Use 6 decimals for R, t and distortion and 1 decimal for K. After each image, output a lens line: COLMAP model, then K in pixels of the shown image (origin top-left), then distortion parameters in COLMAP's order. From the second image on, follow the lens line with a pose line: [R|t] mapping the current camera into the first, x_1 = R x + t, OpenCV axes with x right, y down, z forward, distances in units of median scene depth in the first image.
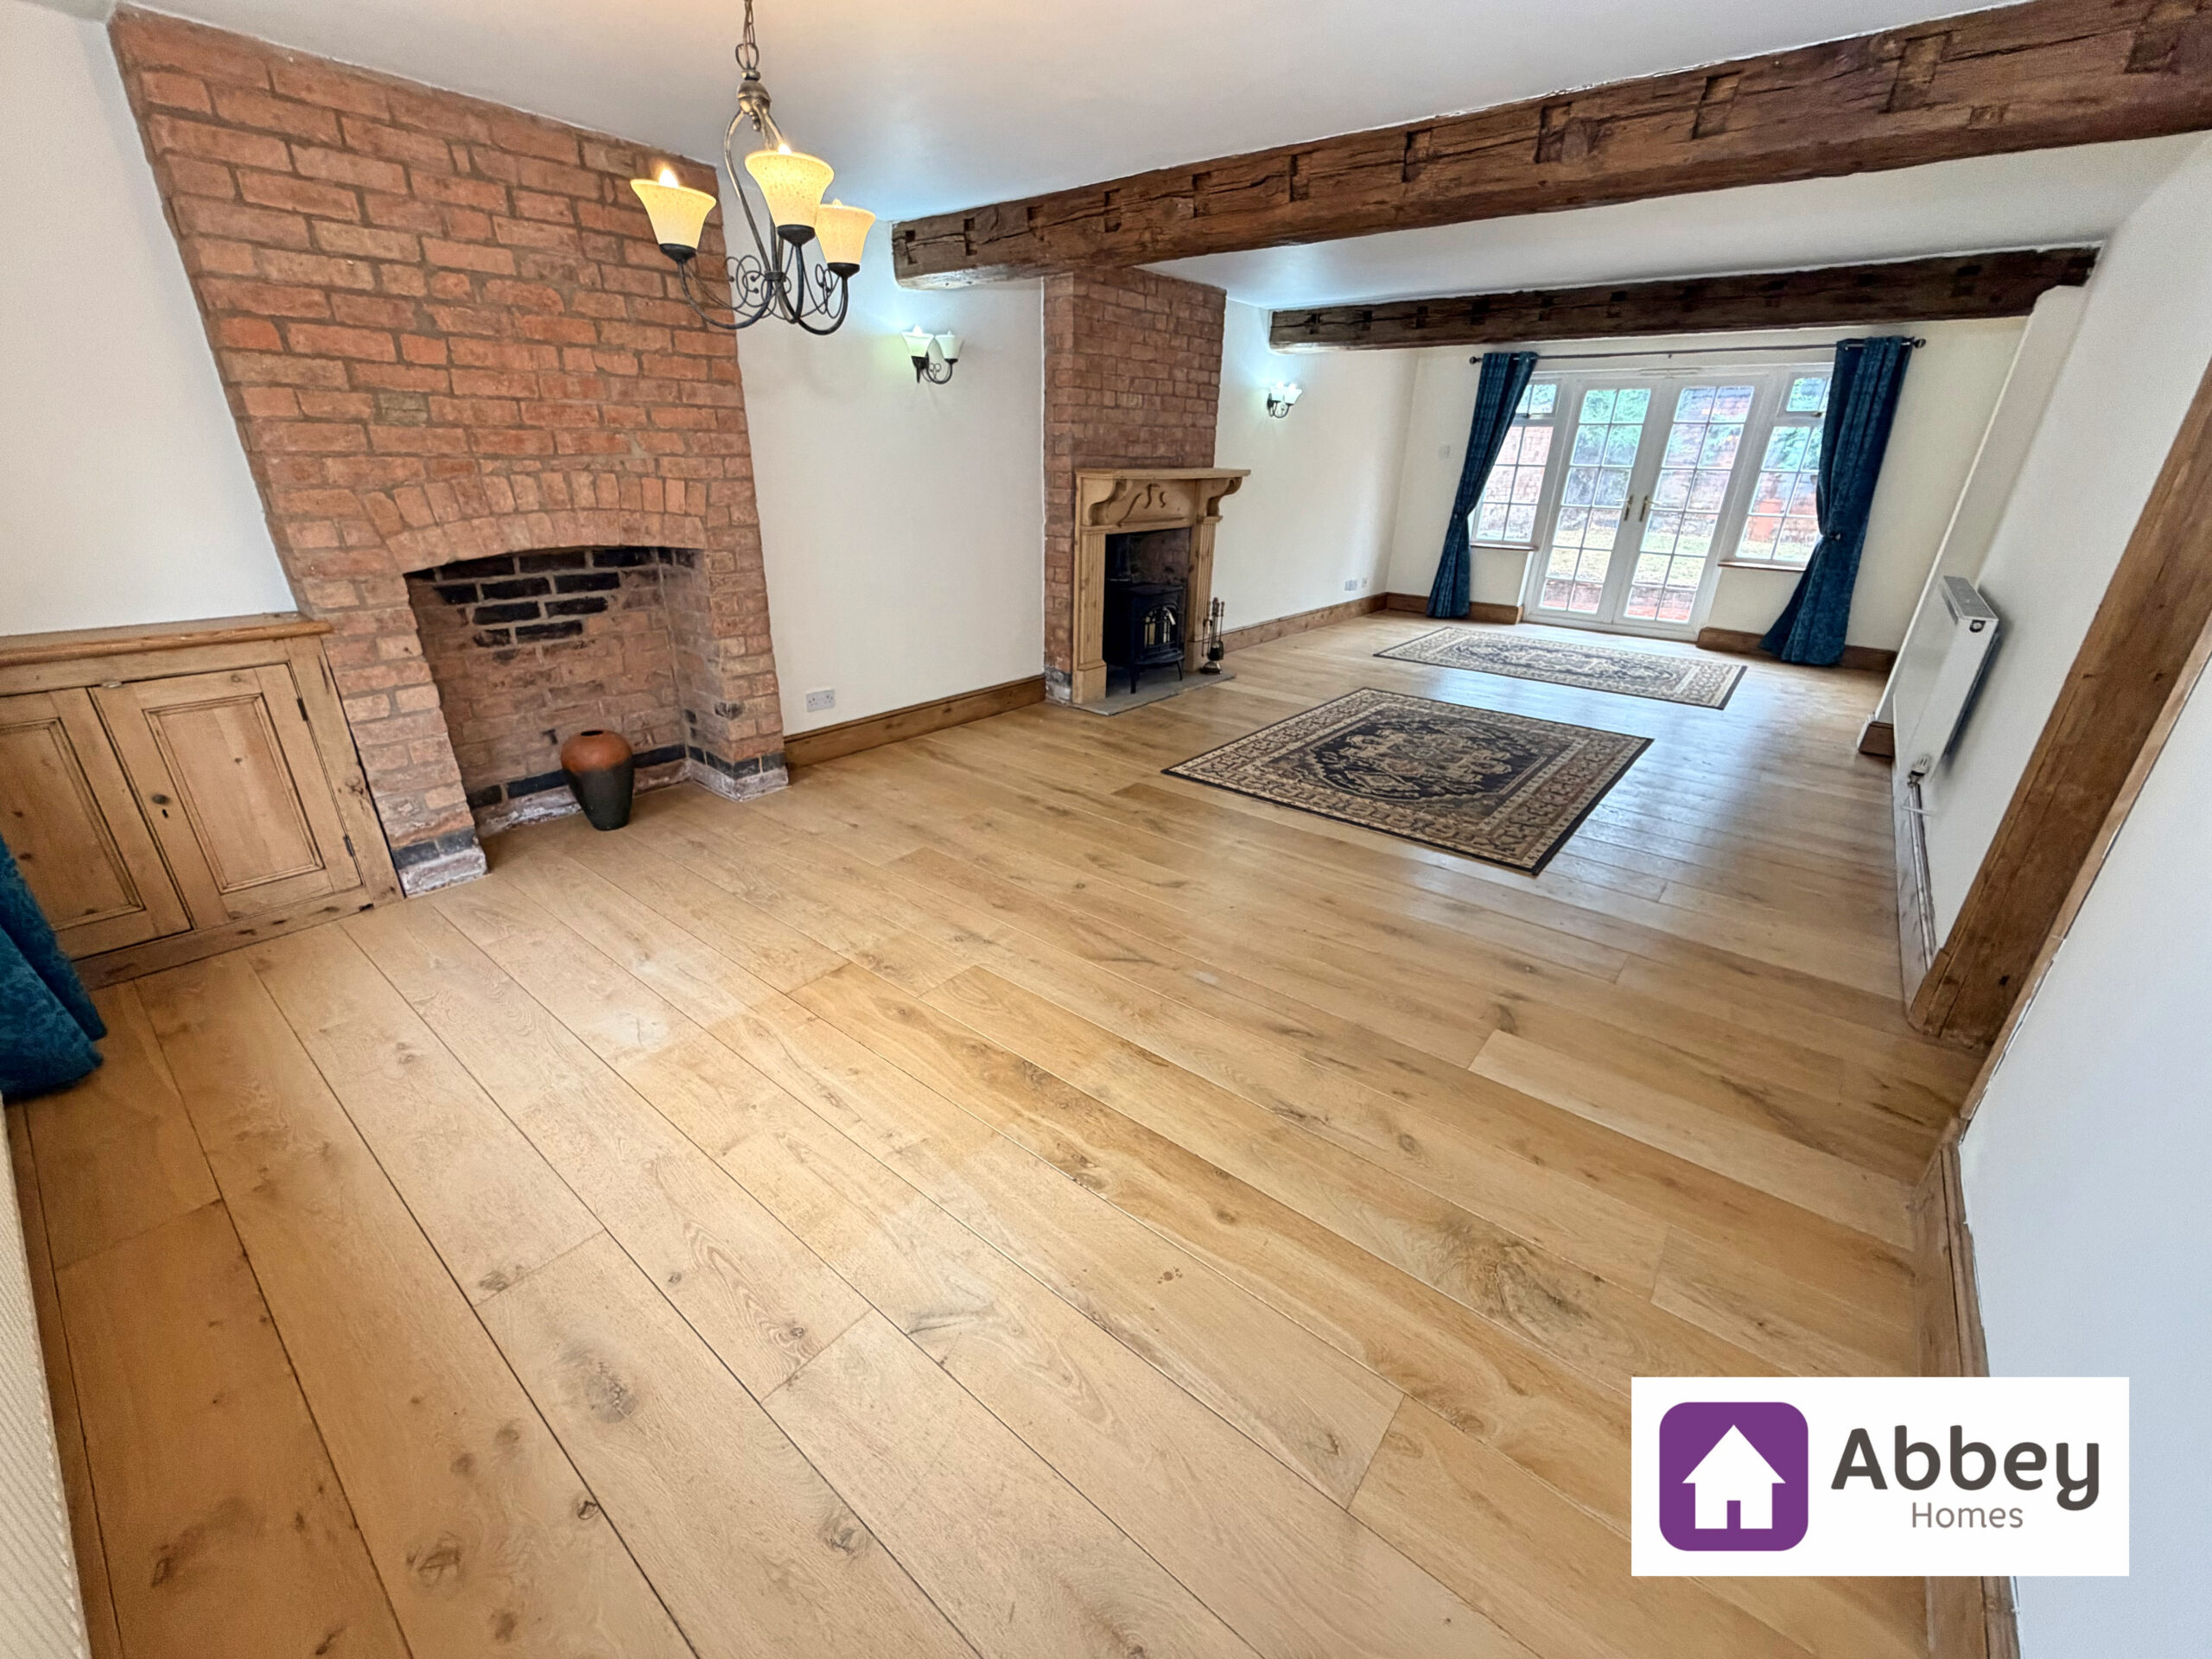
lens RADIAL K [[883.3, 0, 1098.4], [0, 883.3, 830.1], [0, 0, 1]] dist [0.002252, -0.000766]
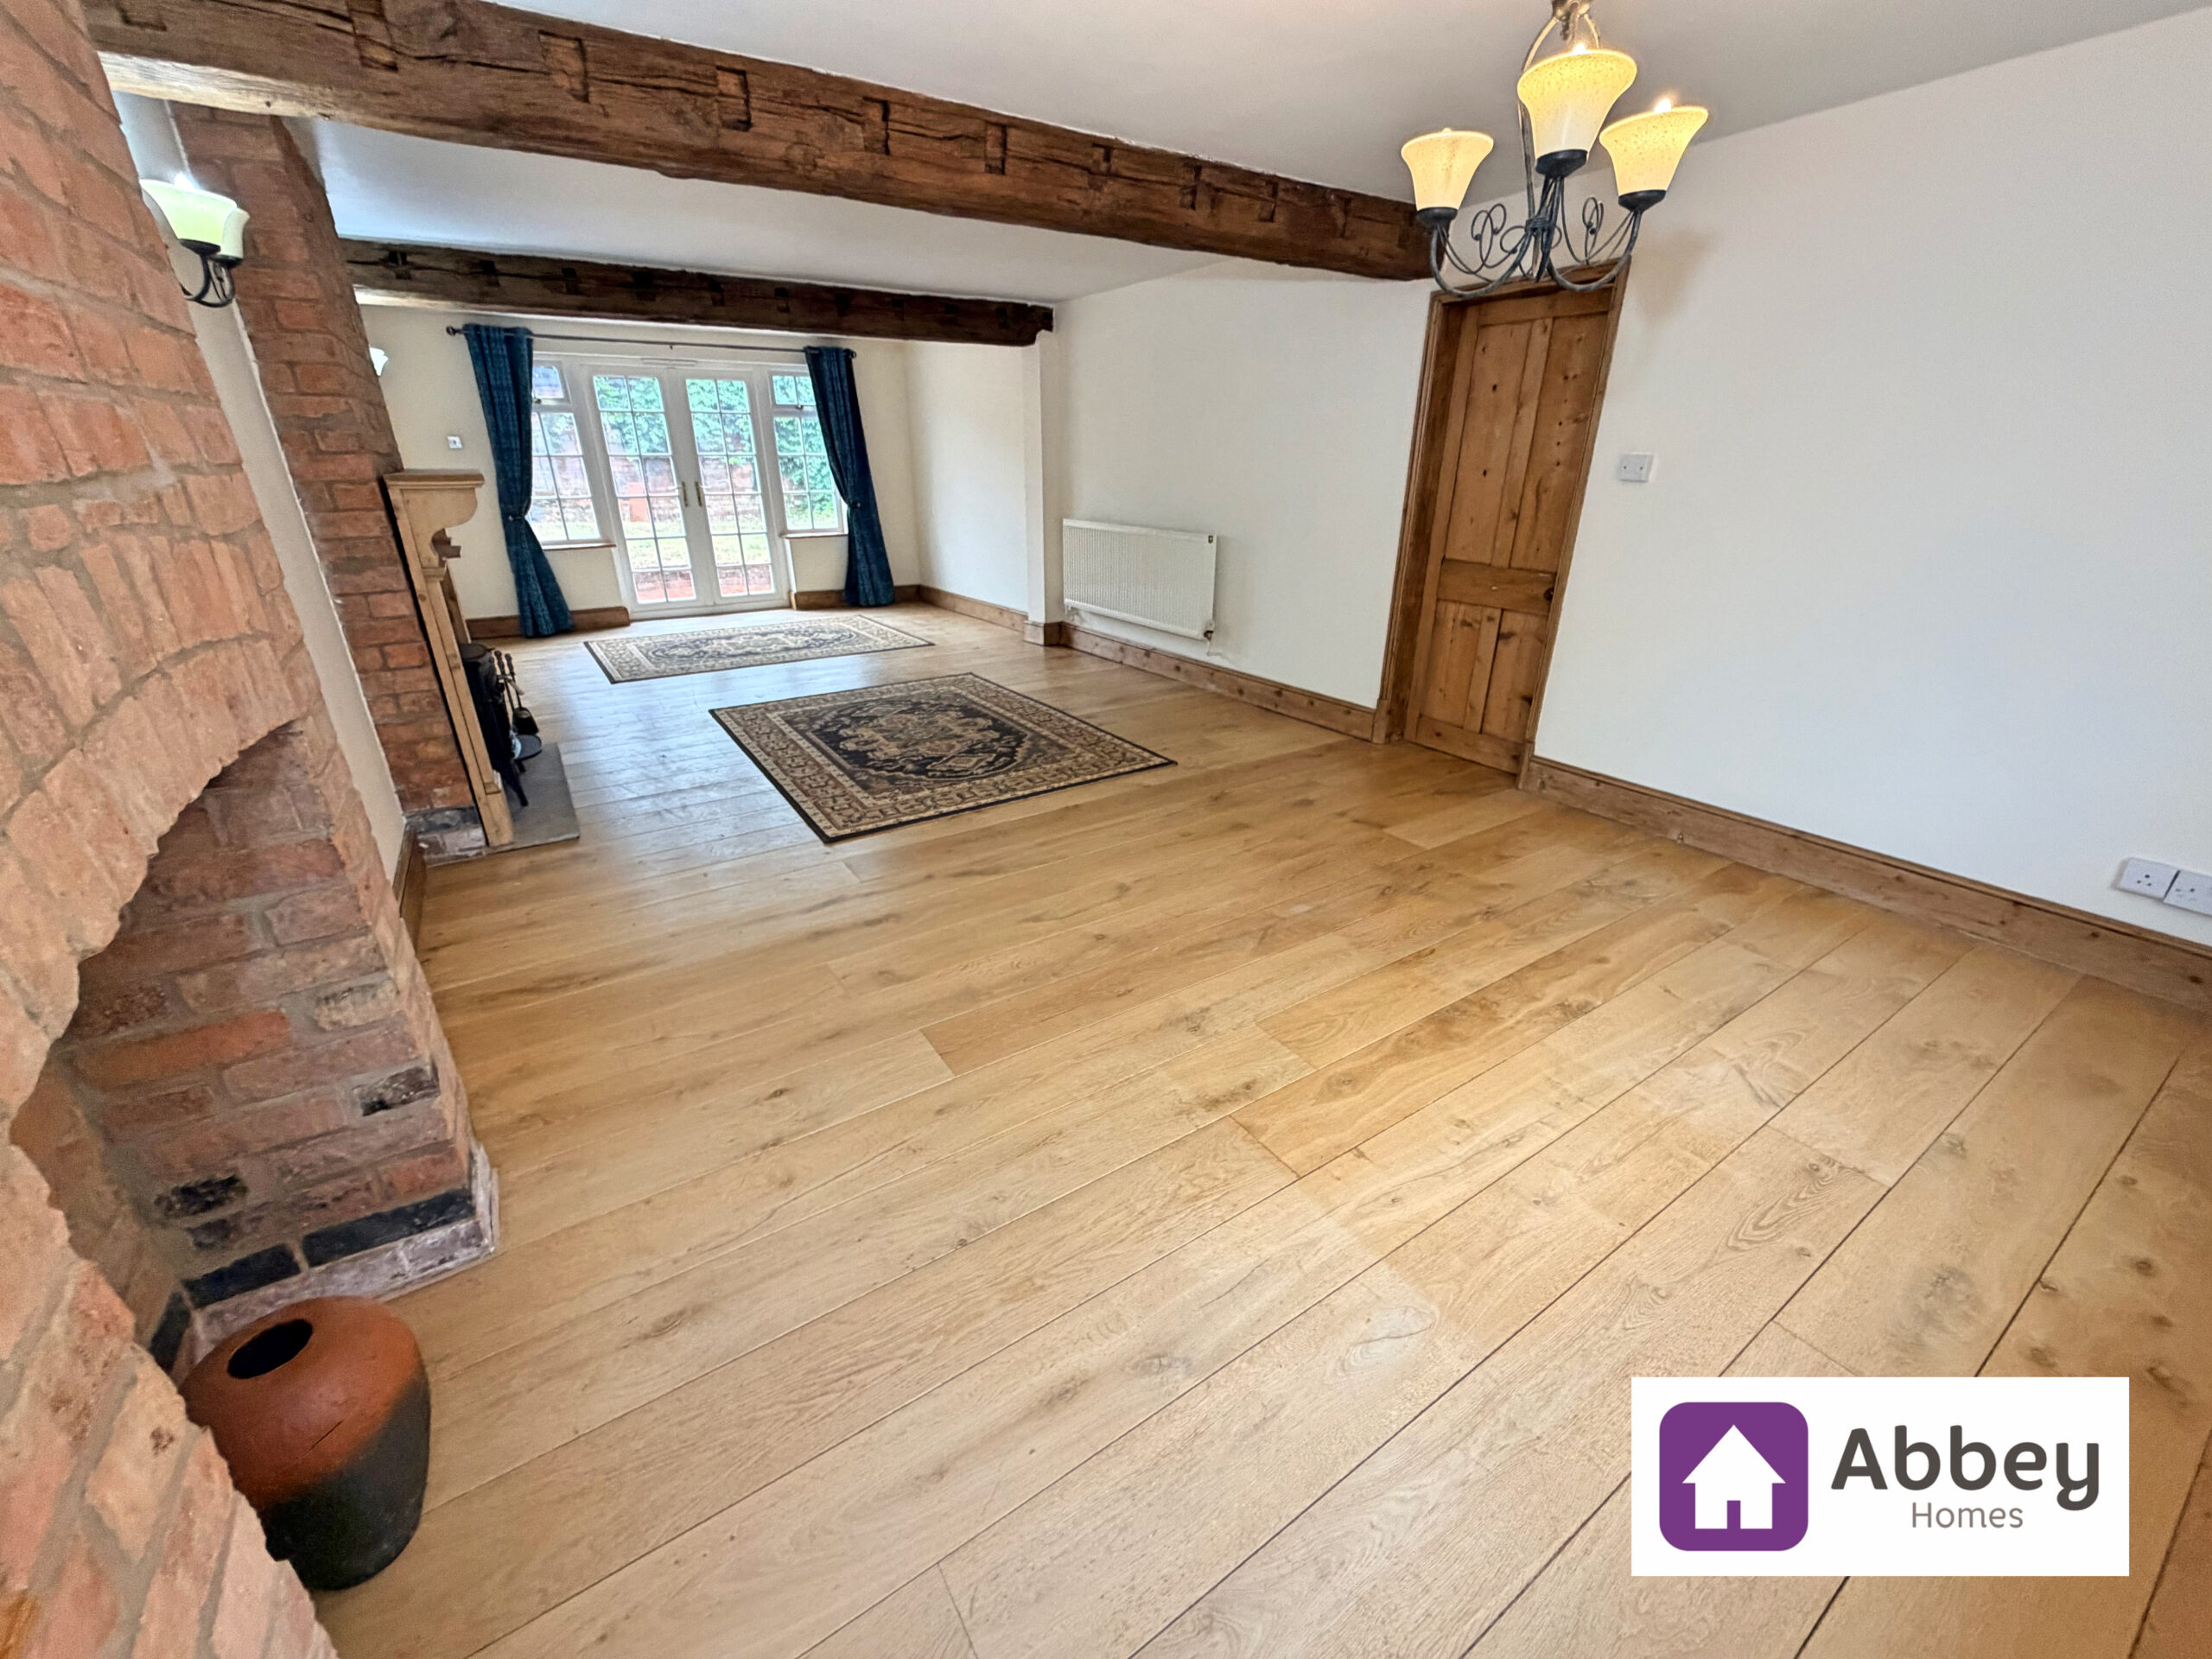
lens RADIAL K [[883.3, 0, 1098.4], [0, 883.3, 830.1], [0, 0, 1]] dist [0.002252, -0.000766]
pose [[0.305366, -0.393527, 0.867115, -0.519667], [0.383926, 0.884197, 0.266075, -0.185926], [-0.871408, 0.251658, 0.421089, 0.422963]]
